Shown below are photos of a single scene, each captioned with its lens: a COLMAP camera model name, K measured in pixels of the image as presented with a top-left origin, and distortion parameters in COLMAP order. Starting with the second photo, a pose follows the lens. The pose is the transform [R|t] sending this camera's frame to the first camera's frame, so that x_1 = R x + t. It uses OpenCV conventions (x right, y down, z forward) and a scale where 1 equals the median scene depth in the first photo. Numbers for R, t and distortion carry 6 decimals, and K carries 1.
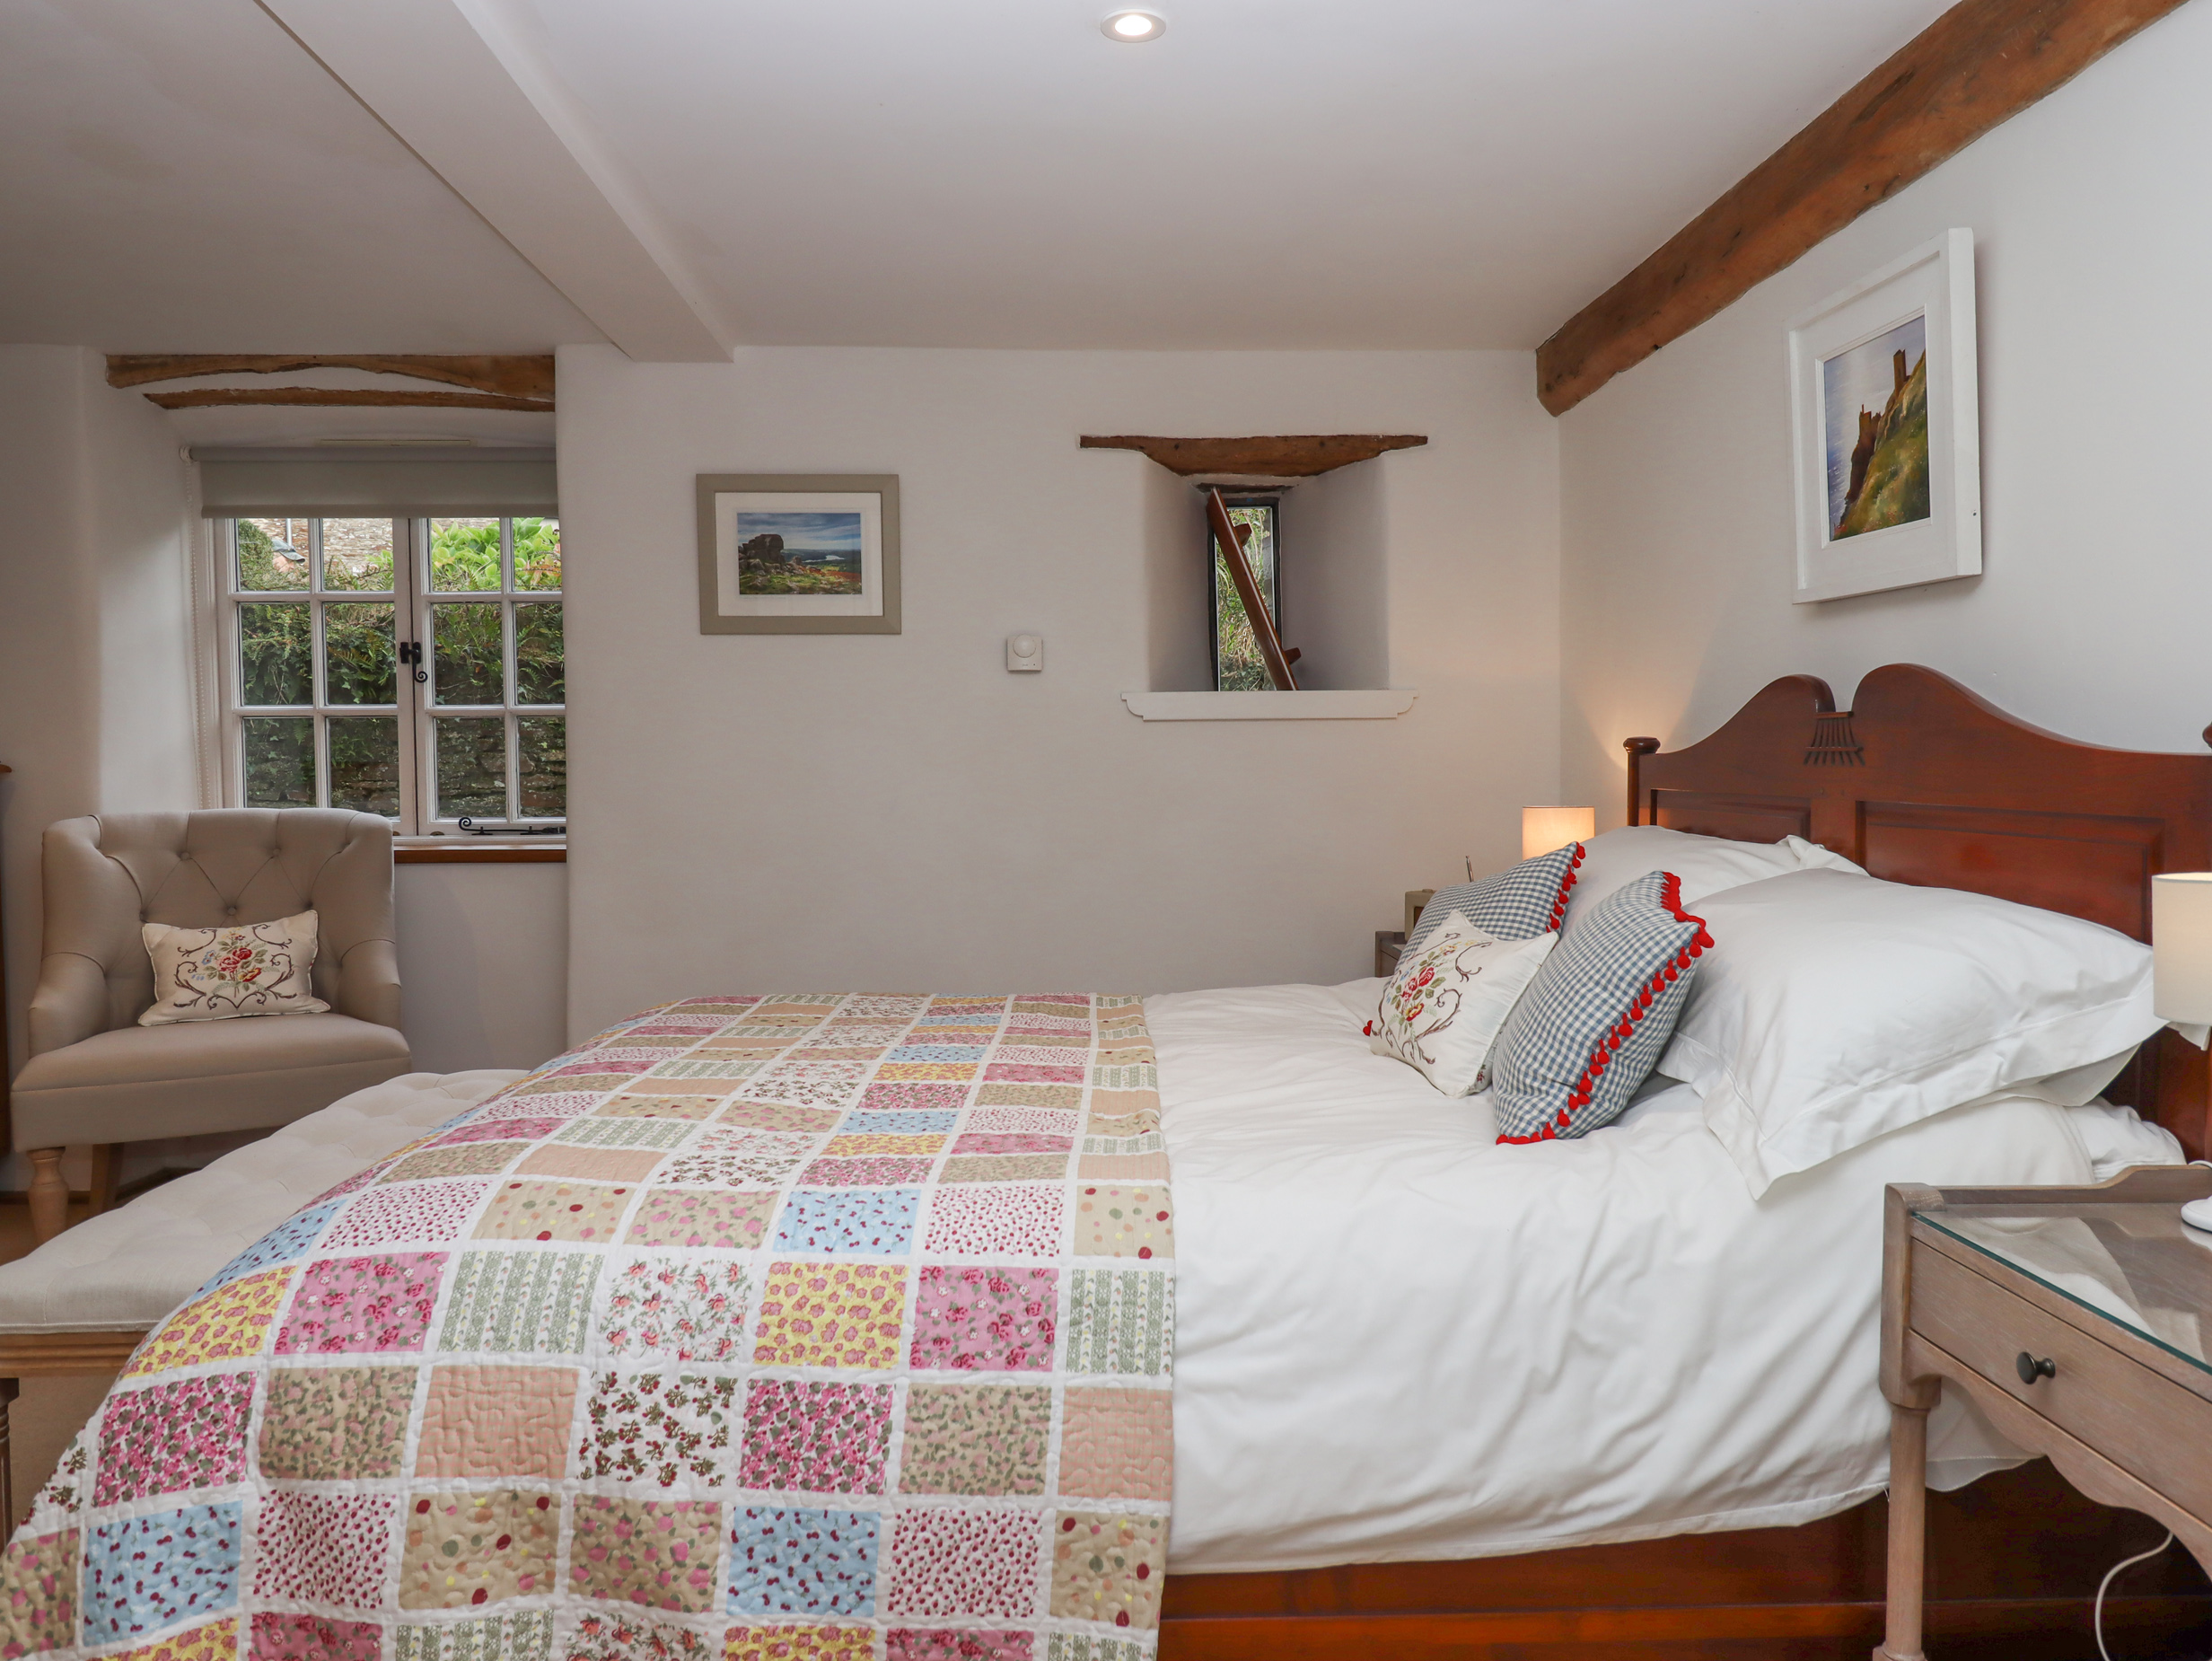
lens RADIAL K [[1541.6, 0, 1093.1], [0, 1541.6, 814.8], [0, 0, 1]] dist [0.013646, -0.017117]
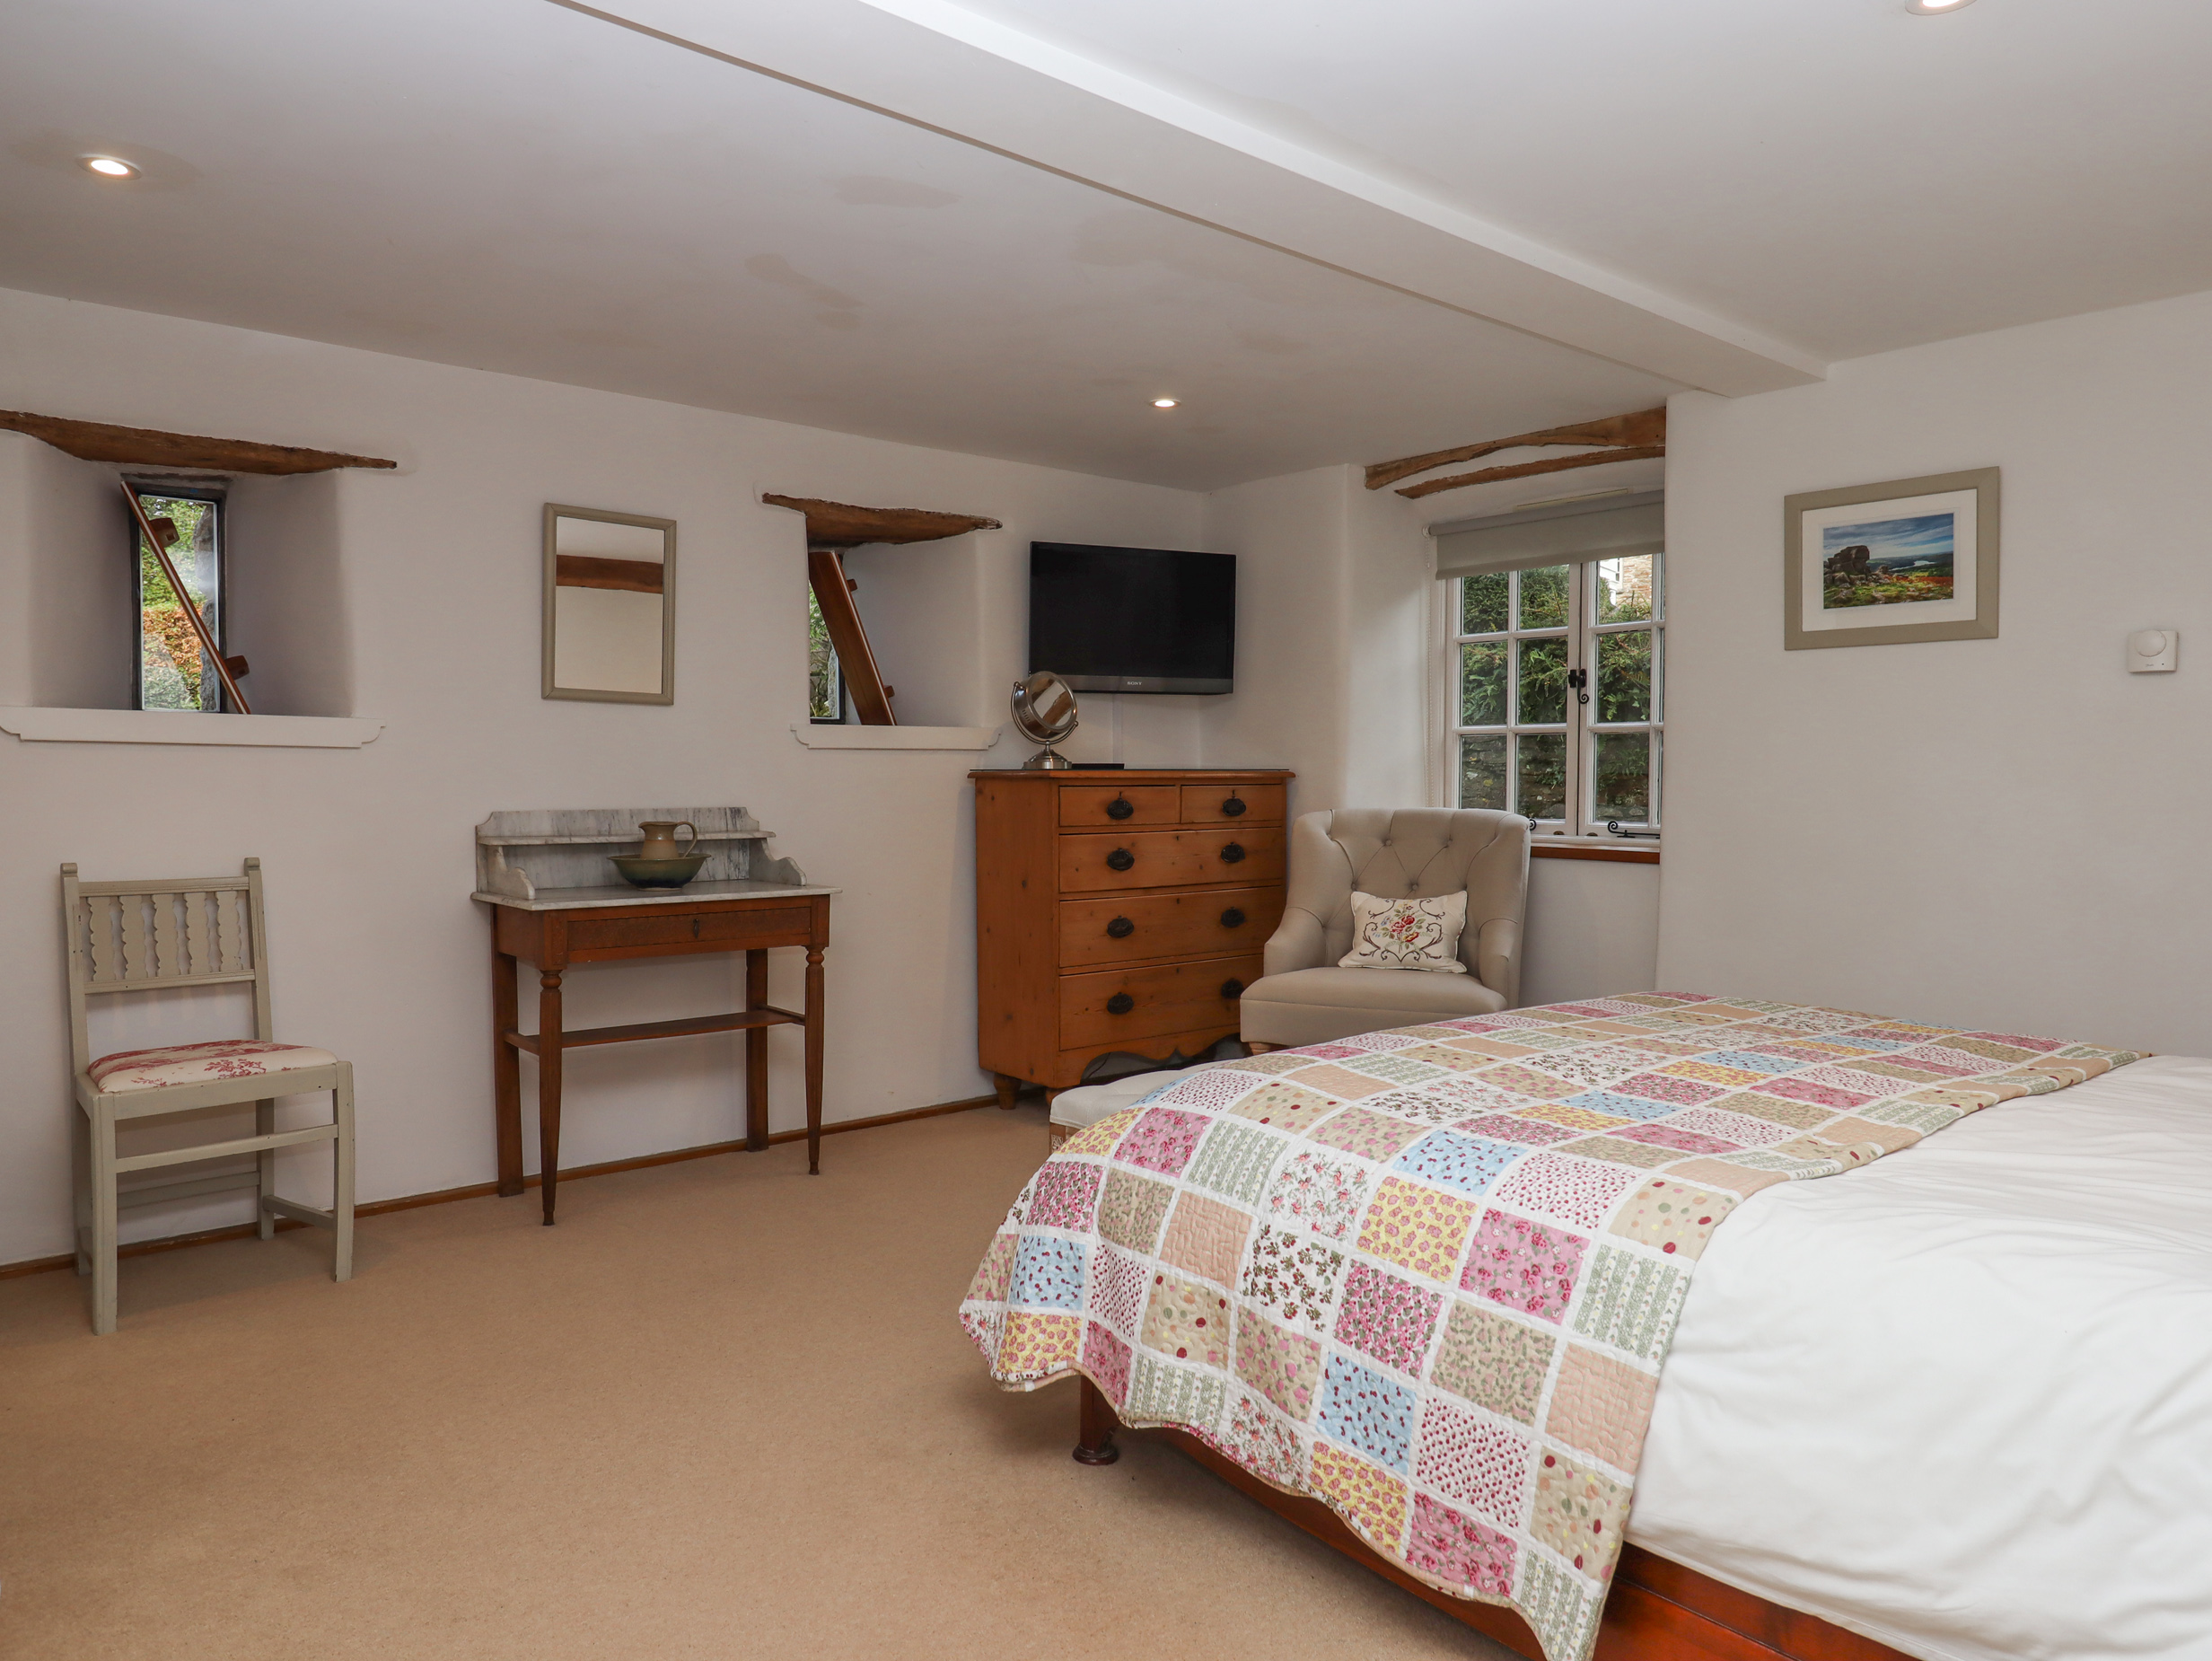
lens RADIAL K [[1452.7, 0, 1110.7], [0, 1452.7, 842.9], [0, 0, 1]] dist [0.003653, -0.011077]
pose [[0.630439, 0.045482, -0.774905, 0.236427], [-0.035111, 0.998931, 0.030066, -0.001919], [0.775444, 0.008253, 0.631362, 0.038414]]
